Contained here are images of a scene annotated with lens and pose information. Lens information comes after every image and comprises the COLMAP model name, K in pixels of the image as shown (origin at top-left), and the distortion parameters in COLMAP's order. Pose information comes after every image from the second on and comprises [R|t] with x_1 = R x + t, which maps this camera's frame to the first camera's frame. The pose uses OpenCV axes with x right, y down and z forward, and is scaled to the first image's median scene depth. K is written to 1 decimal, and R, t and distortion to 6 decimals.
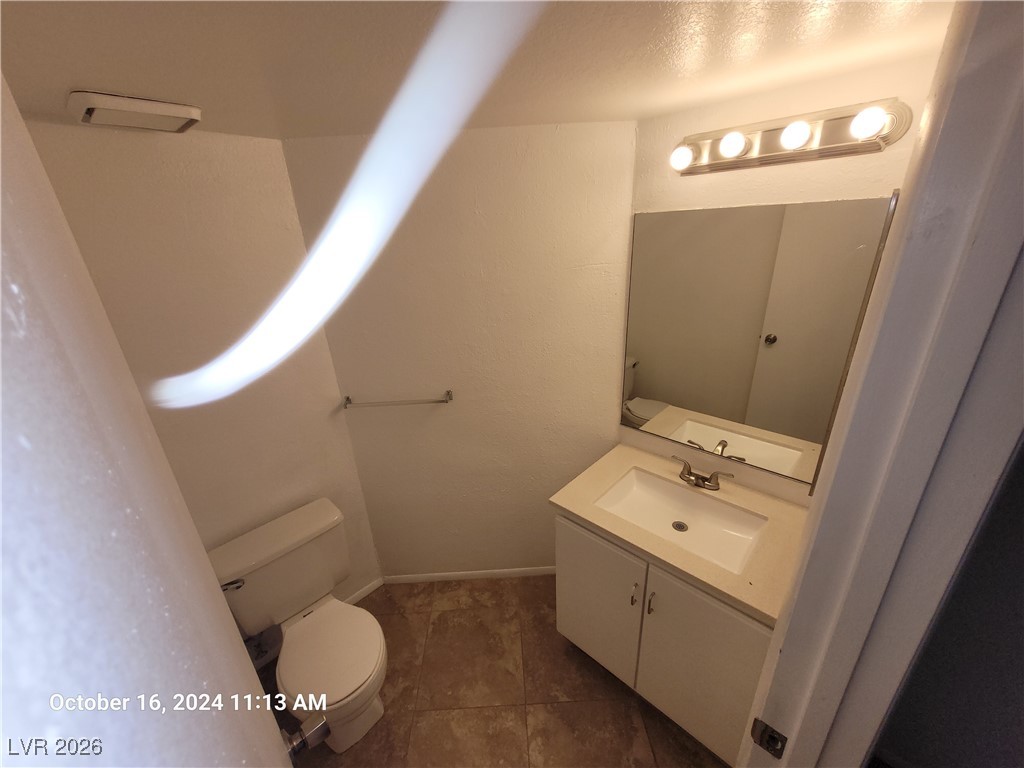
lens RADIAL K [[402.6, 0, 512.0], [0, 402.6, 384.0], [0, 0, 1]] dist [0.011410, -0.000398]
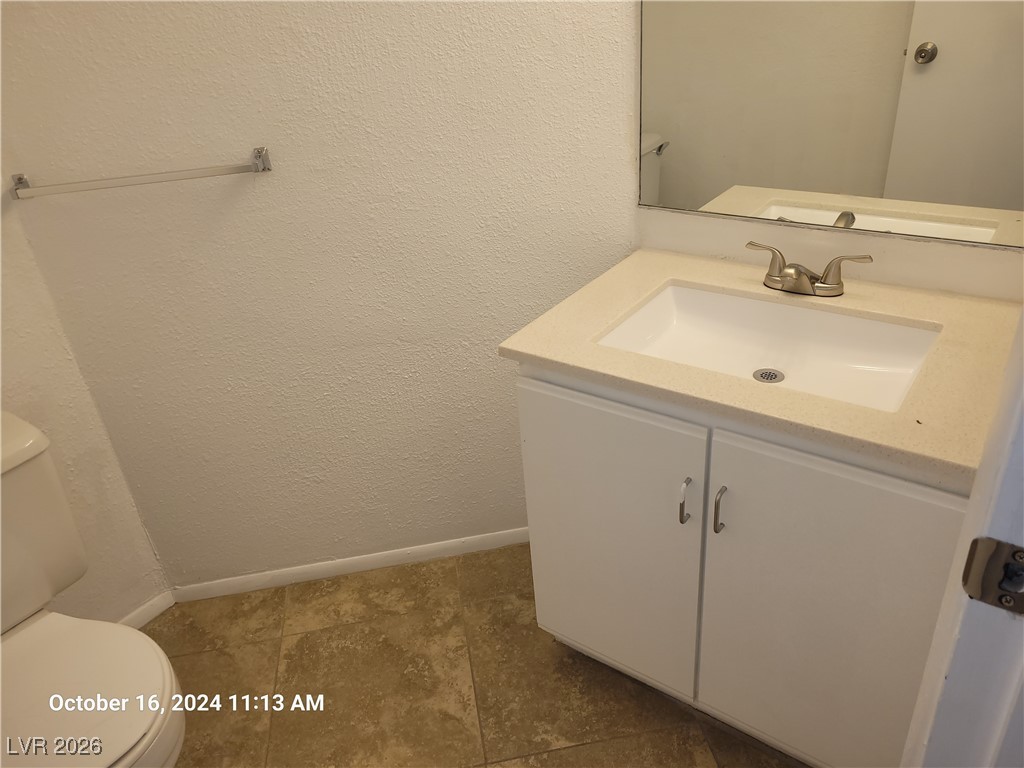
lens RADIAL K [[775.1, 0, 512.0], [0, 775.1, 384.0], [0, 0, 1]] dist [0.046449, -0.002686]
pose [[0.991106, -0.090614, 0.097453, 0.011624], [0.078418, 0.989374, 0.122429, 0.181249], [-0.107511, -0.113698, 0.987681, 0.080354]]
